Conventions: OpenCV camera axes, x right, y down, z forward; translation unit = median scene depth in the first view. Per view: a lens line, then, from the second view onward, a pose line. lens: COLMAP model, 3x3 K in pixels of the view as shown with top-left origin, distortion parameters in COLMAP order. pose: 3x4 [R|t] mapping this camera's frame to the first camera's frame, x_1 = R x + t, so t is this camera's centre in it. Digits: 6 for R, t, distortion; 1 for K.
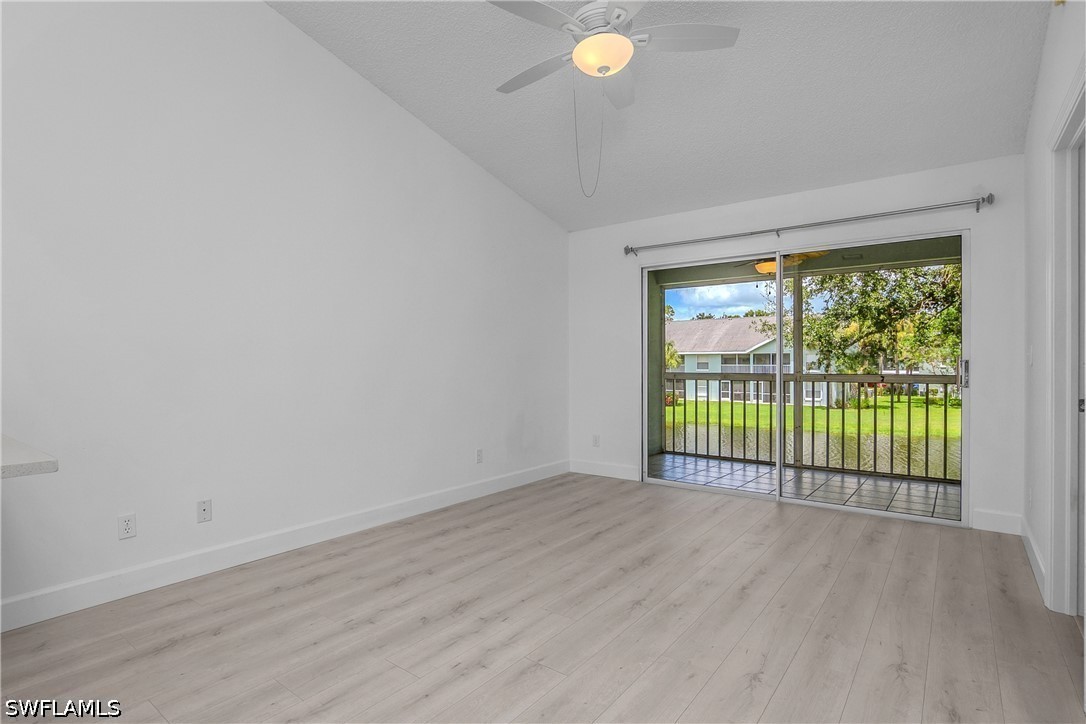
lens RADIAL K [[543.2, 0, 522.6], [0, 543.2, 366.0], [0, 0, 1]] dist [-0.024408, 0.004123]
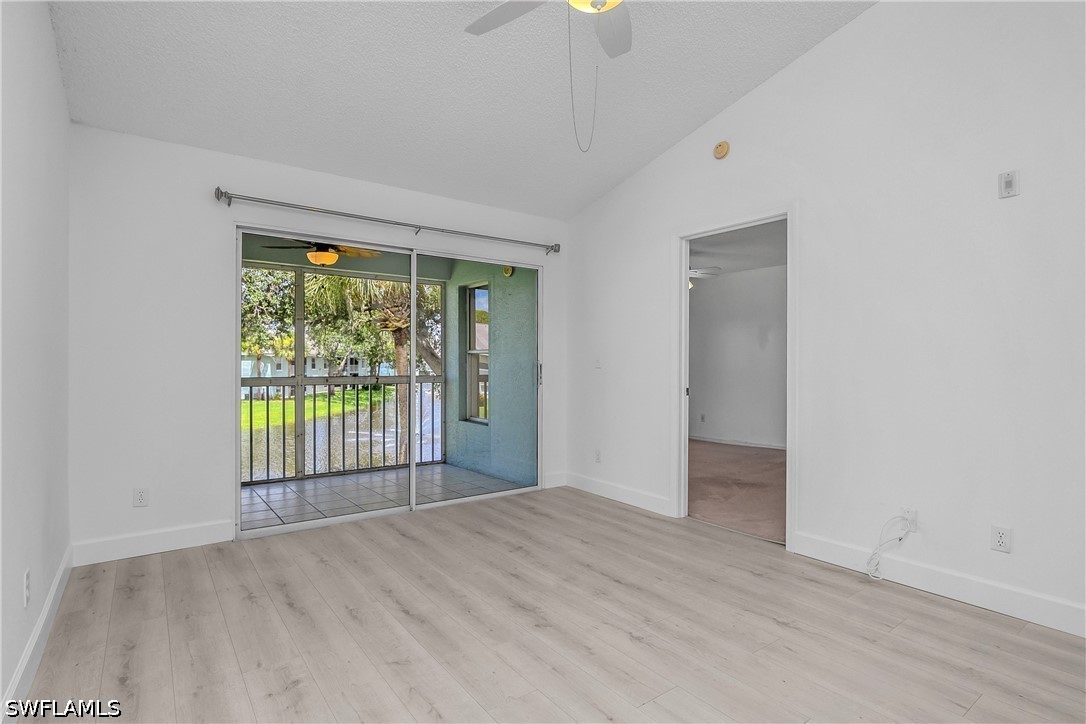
lens RADIAL K [[543.2, 0, 542.8], [0, 543.2, 359.2], [0, 0, 1]] dist [-0.024408, 0.004123]
pose [[0.256152, 0.013700, 0.966539, -0.465939], [0.003846, 0.999877, -0.015192, -0.001493], [-0.966629, 0.007609, 0.256068, 0.630938]]
